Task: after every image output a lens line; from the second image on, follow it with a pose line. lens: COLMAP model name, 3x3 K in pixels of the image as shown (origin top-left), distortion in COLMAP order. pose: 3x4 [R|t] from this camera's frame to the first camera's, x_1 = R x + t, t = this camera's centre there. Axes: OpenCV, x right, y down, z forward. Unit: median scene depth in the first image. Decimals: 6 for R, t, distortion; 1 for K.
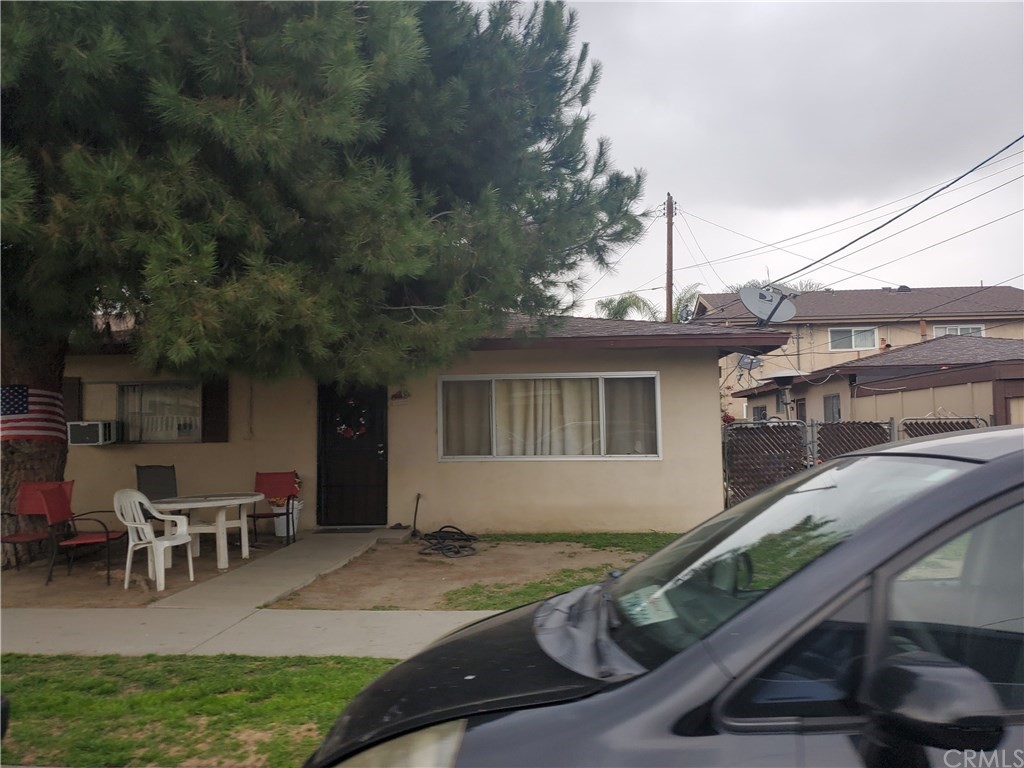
lens RADIAL K [[785.6, 0, 512.0], [0, 785.6, 384.0], [0, 0, 1]] dist [0.040793, -0.046121]
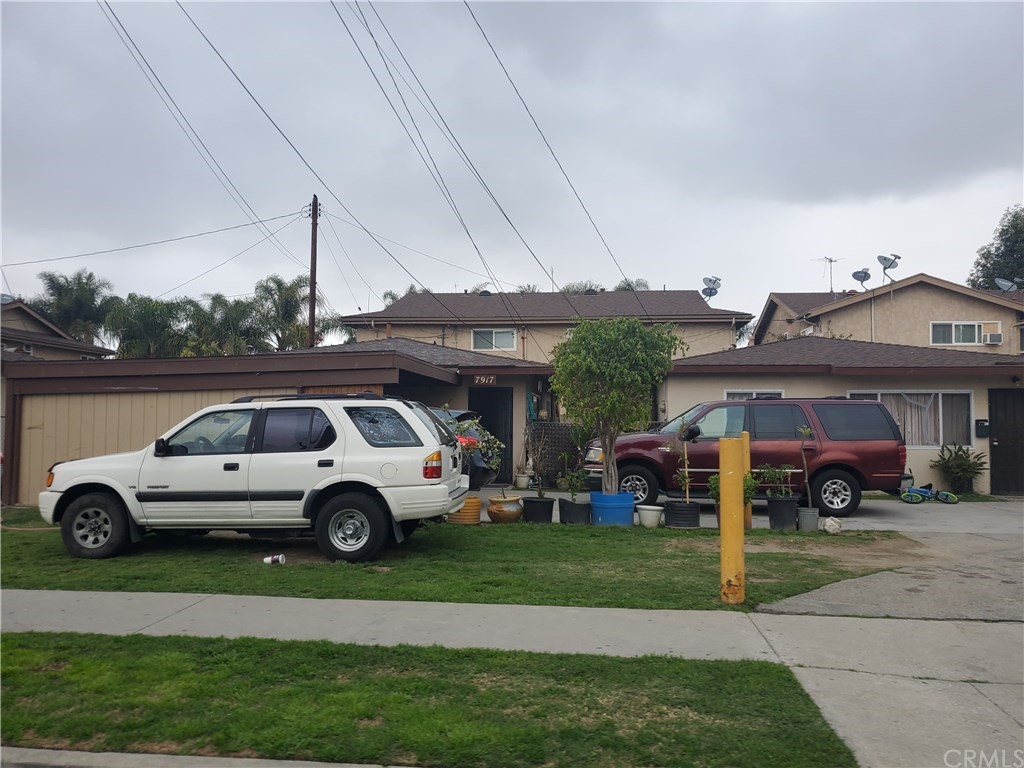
lens RADIAL K [[785.6, 0, 512.0], [0, 785.6, 384.0], [0, 0, 1]] dist [0.040793, -0.046121]
pose [[0.999704, 0.019456, -0.014578, 1.351684], [-0.019336, 0.999779, 0.008264, -0.020443], [0.014736, -0.007980, 0.999860, -0.098677]]
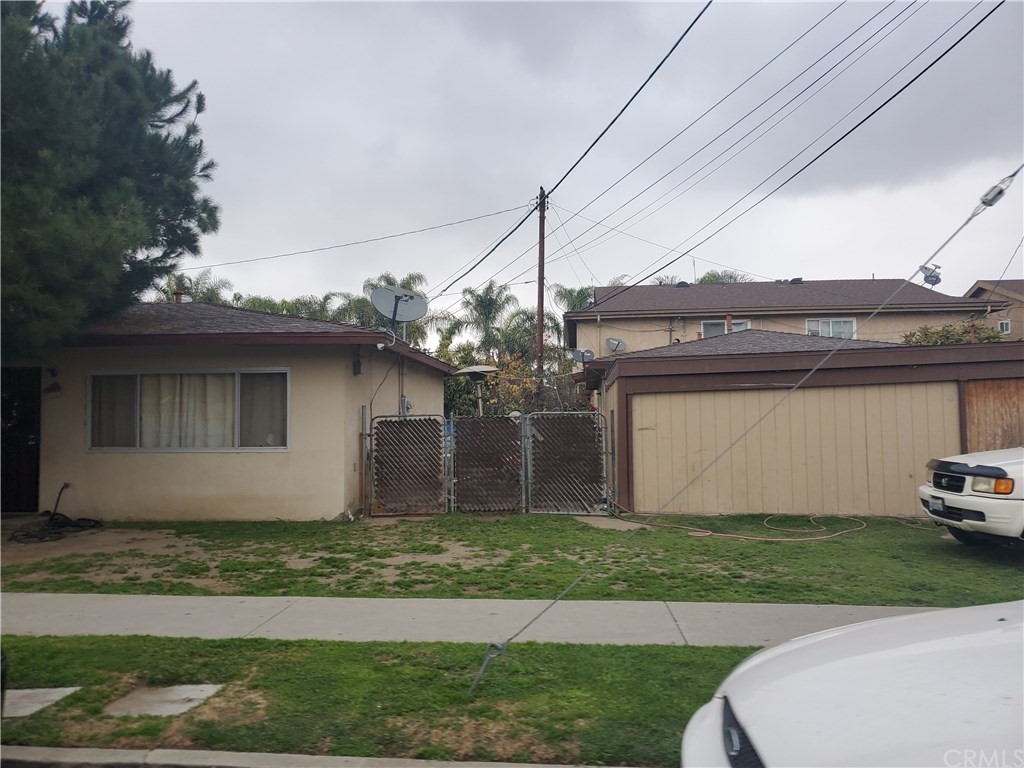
lens RADIAL K [[782.4, 0, 487.2], [0, 782.4, 384.3], [0, 0, 1]] dist [0.065541, -0.112711]
pose [[0.999668, 0.004078, -0.025434, 0.441100], [-0.003736, 0.999902, 0.013458, -0.007808], [0.025487, -0.013359, 0.999586, -0.031904]]
